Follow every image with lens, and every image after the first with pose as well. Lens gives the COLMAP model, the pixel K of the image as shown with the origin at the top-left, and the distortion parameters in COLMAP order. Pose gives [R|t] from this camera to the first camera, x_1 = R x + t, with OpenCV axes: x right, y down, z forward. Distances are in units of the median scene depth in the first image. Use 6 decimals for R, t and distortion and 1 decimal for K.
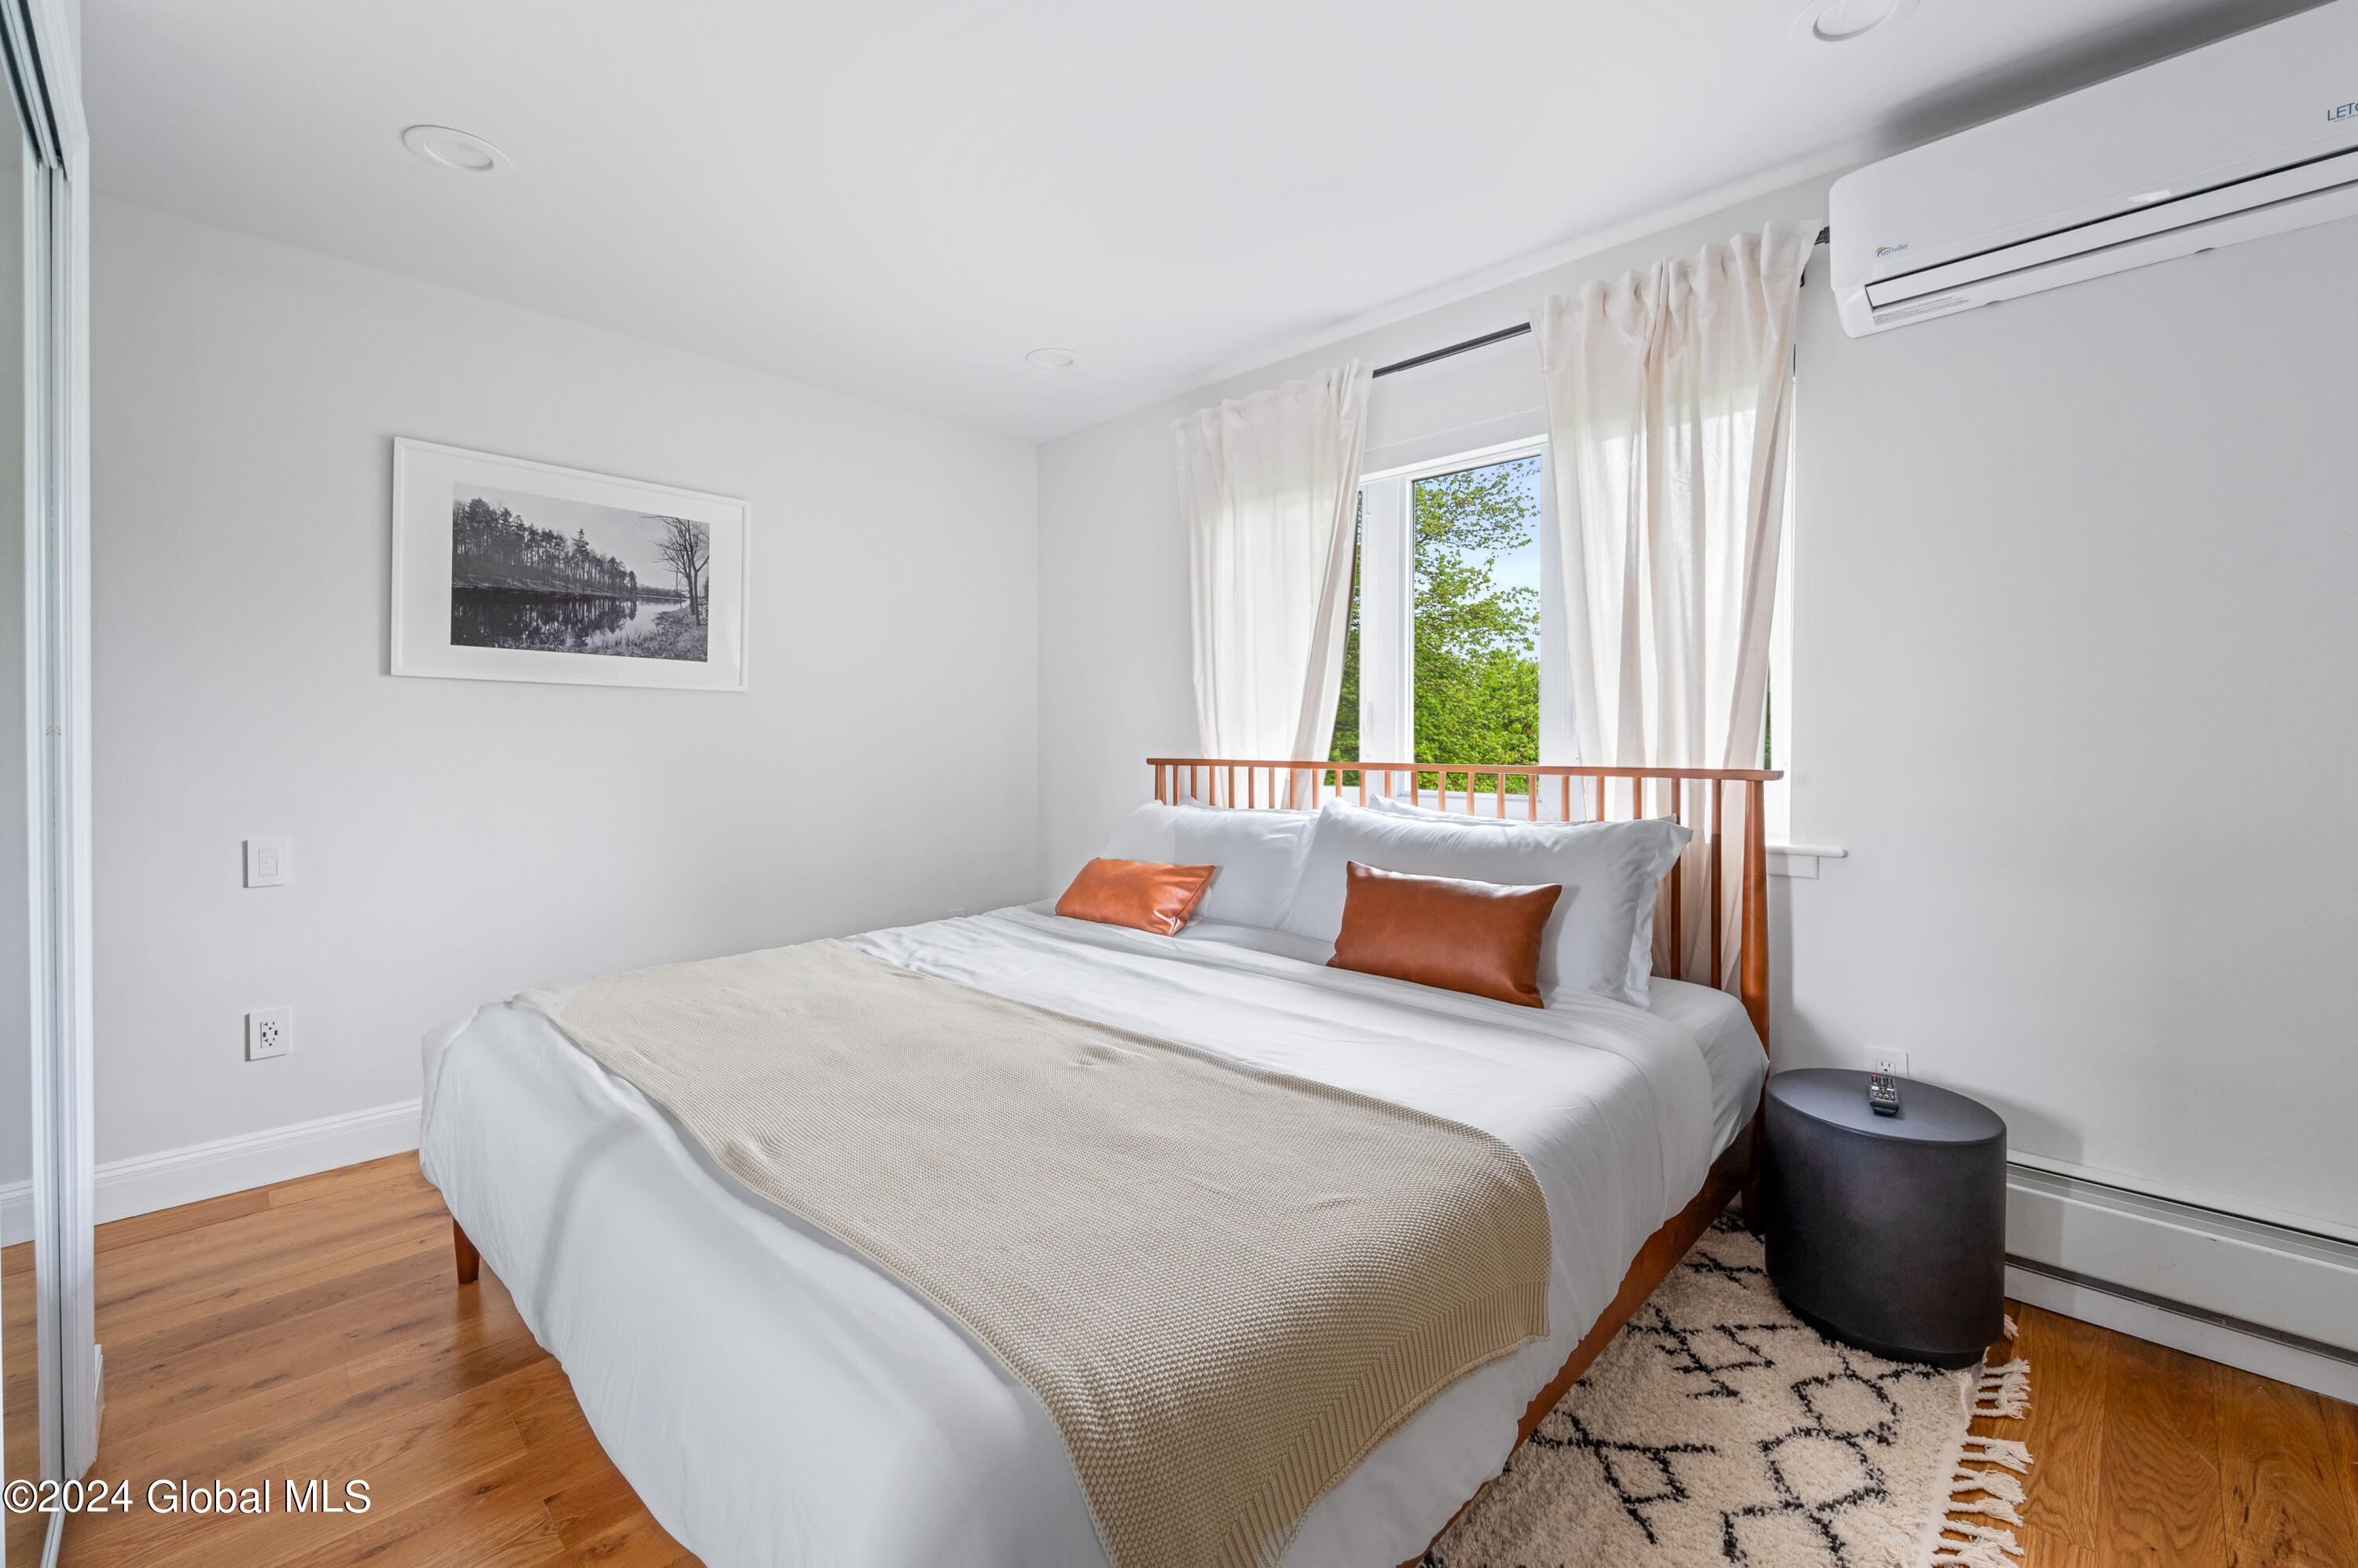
lens RADIAL K [[975.9, 0, 1178.0], [0, 975.9, 747.2], [0, 0, 1]] dist [0.009027, 0.000090]
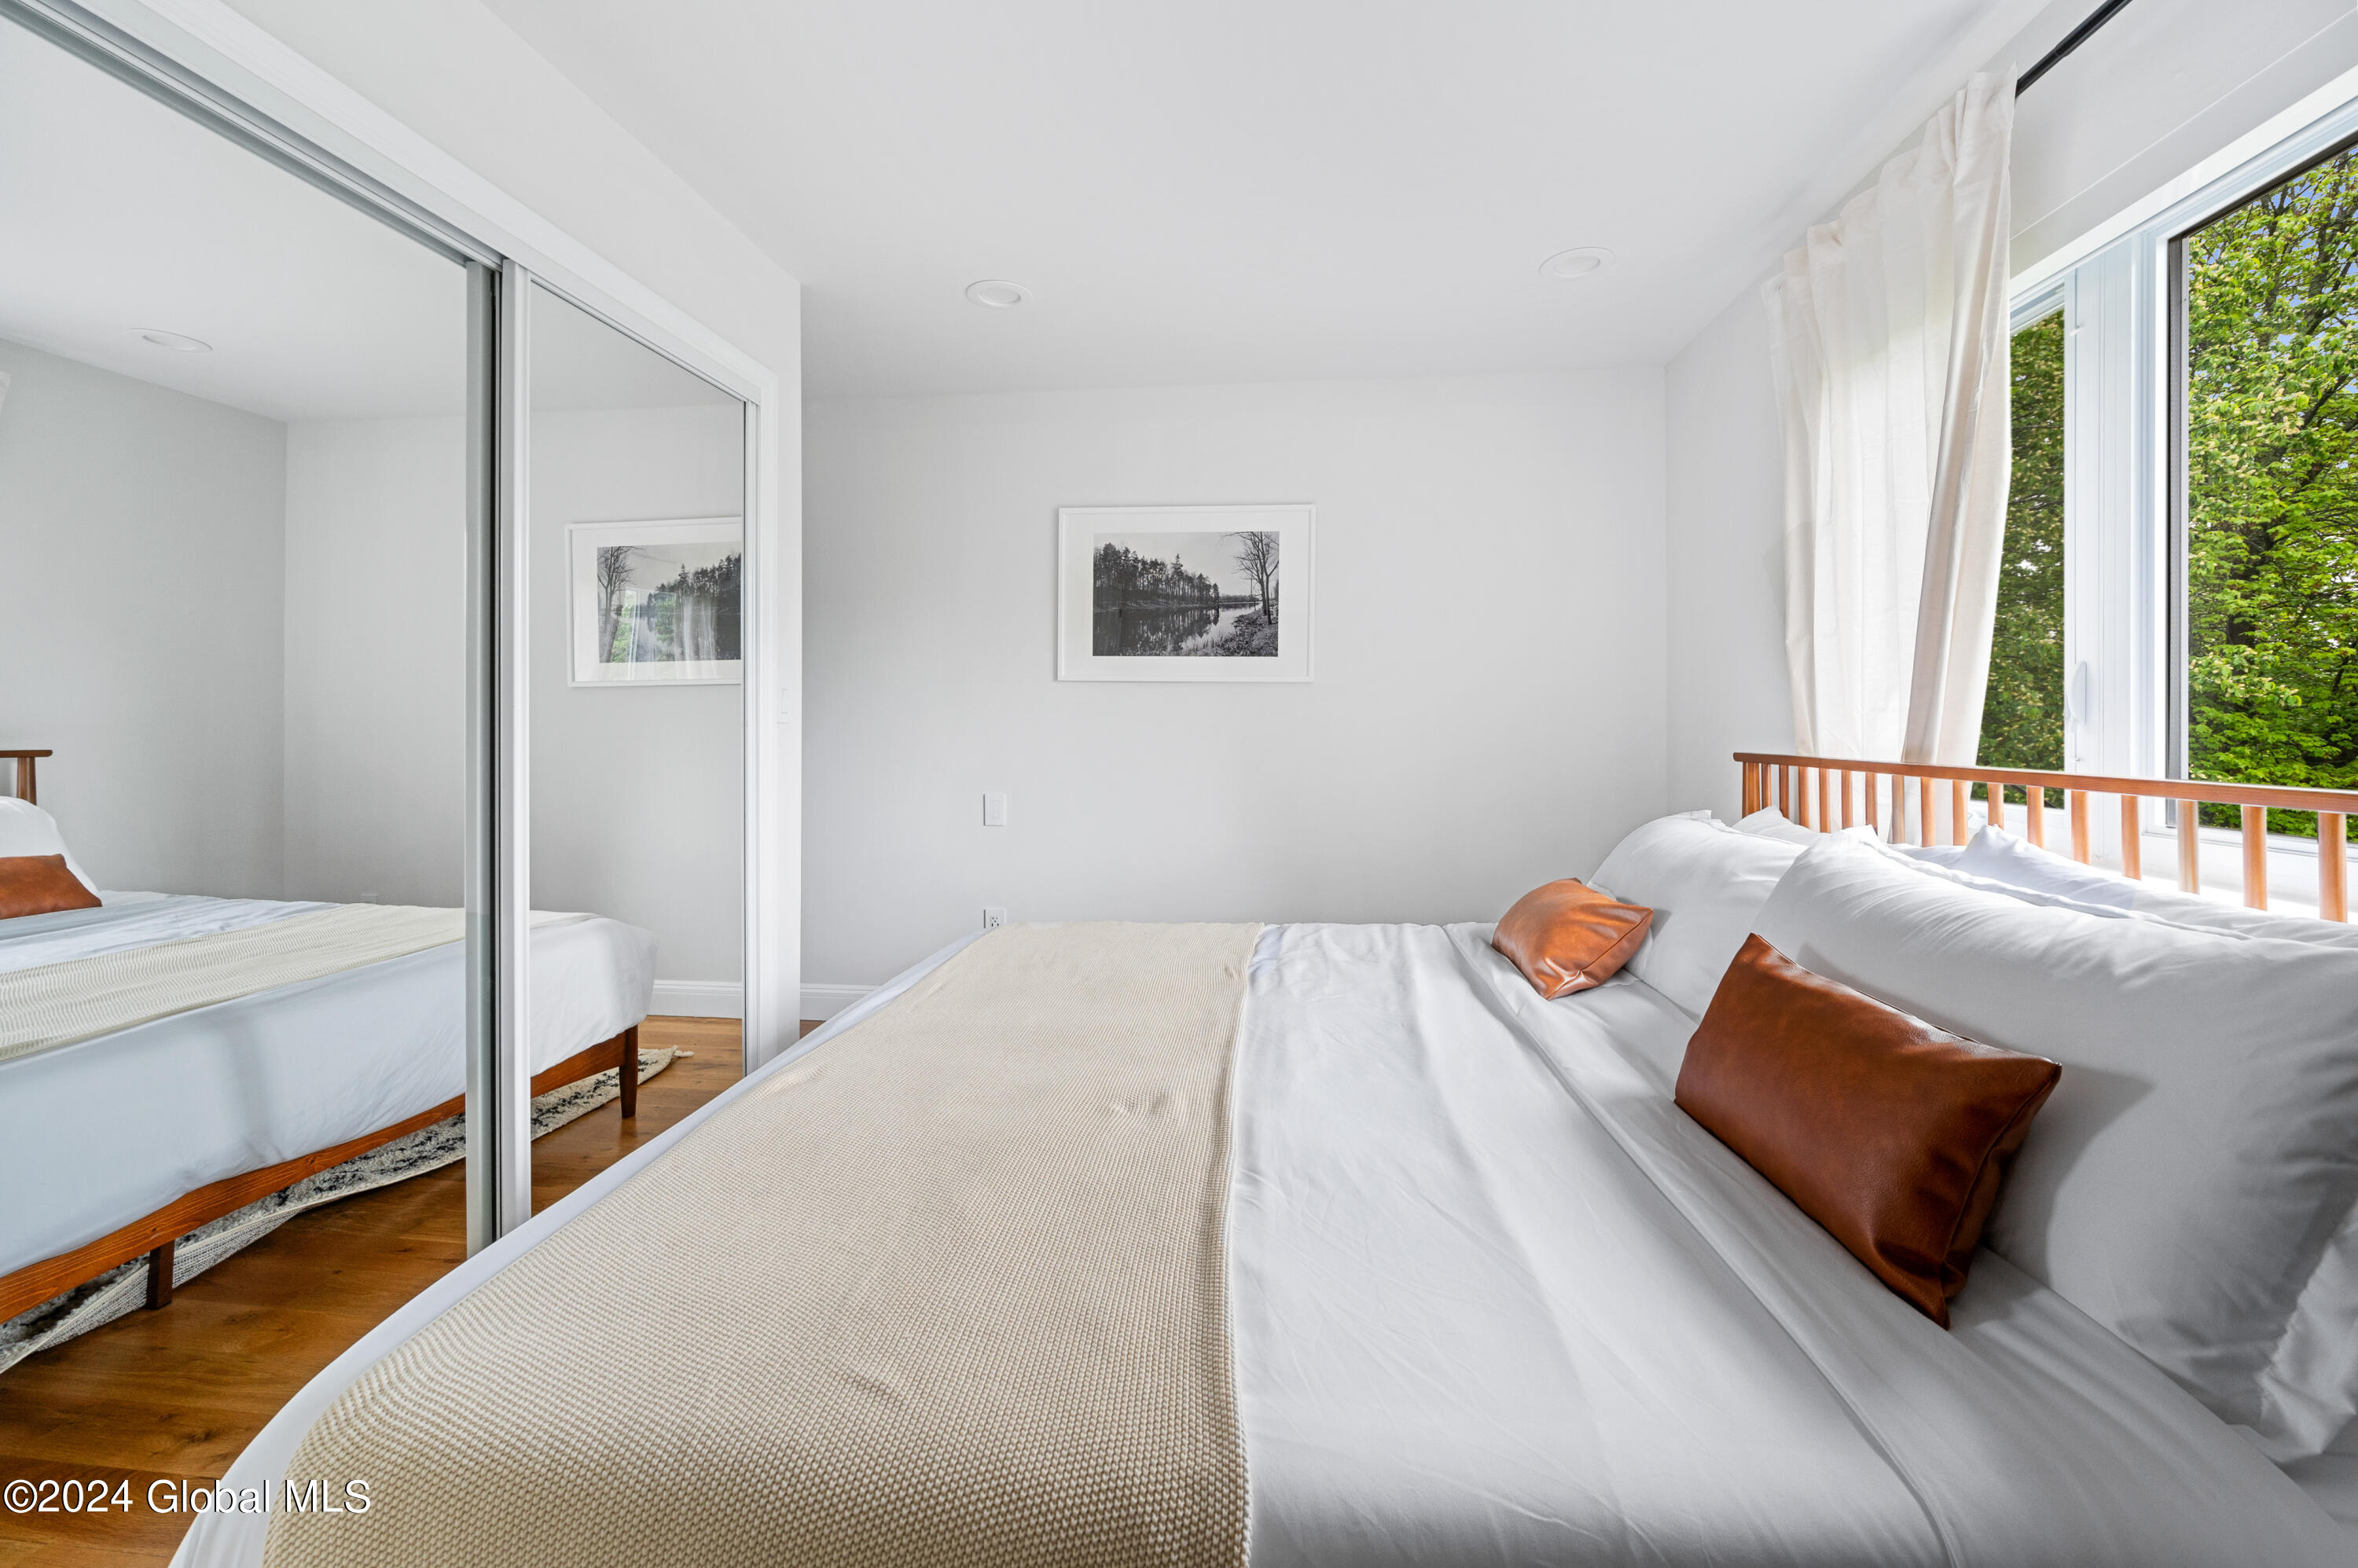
lens RADIAL K [[938.6, 0, 1181.1], [0, 938.6, 722.0], [0, 0, 1]] dist [0.002966, -0.000021]
pose [[0.628052, -0.001101, -0.778171, 0.297545], [-0.007109, 0.999949, -0.007152, -0.005045], [0.778139, 0.010024, 0.628012, 0.263919]]
